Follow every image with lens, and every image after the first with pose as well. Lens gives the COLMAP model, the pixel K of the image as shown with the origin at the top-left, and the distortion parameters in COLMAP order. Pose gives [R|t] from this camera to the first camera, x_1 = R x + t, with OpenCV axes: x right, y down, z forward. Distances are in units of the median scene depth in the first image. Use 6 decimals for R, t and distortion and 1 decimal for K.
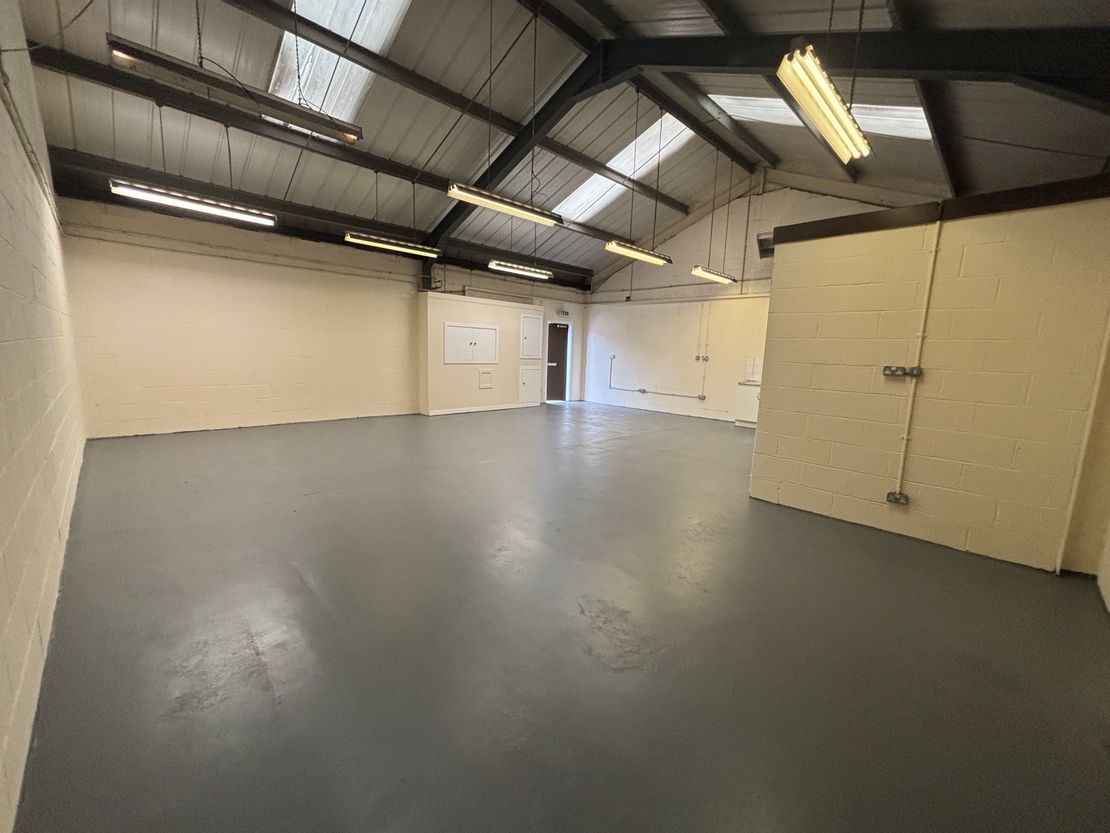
lens RADIAL K [[449.0, 0, 555.0], [0, 449.0, 416.5], [0, 0, 1]] dist [-0.002060, -0.000174]
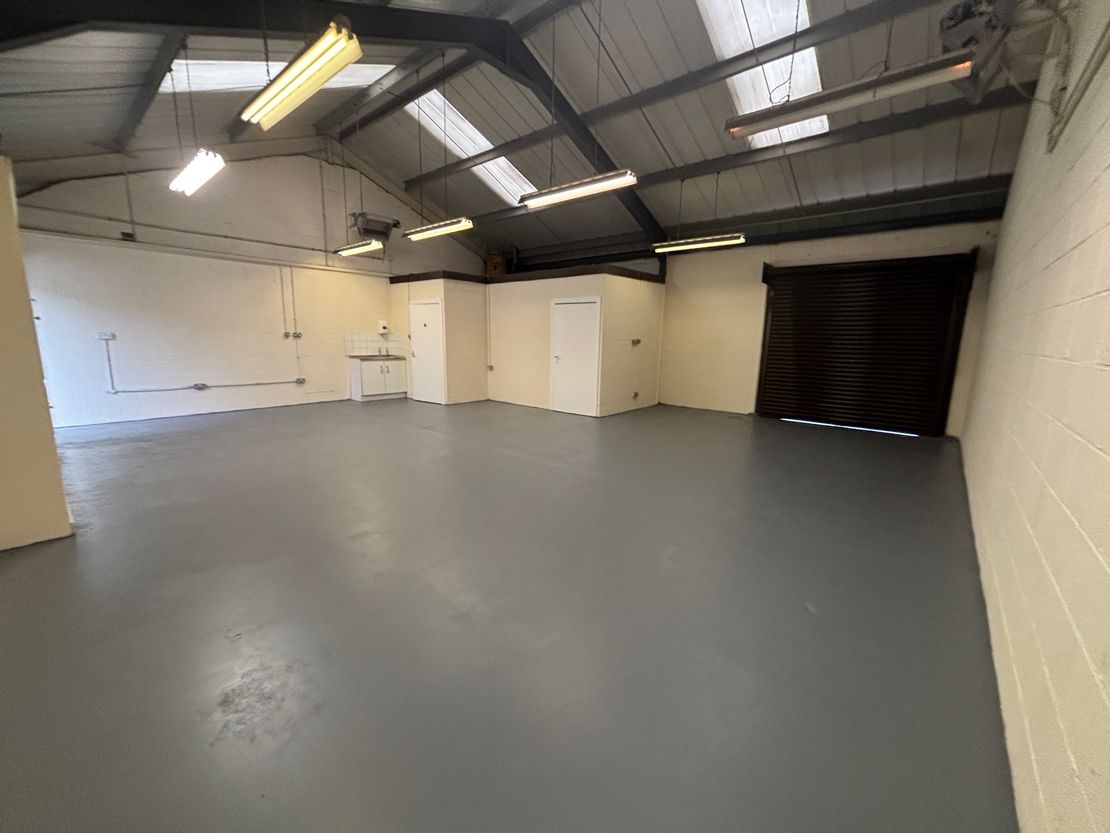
lens RADIAL K [[449.0, 0, 555.0], [0, 449.0, 416.5], [0, 0, 1]] dist [-0.002060, -0.000174]
pose [[-0.074477, -0.208351, 0.975214, -0.553458], [0.127131, 0.967967, 0.216512, -0.099629], [-0.989086, 0.140105, -0.045604, 0.559966]]
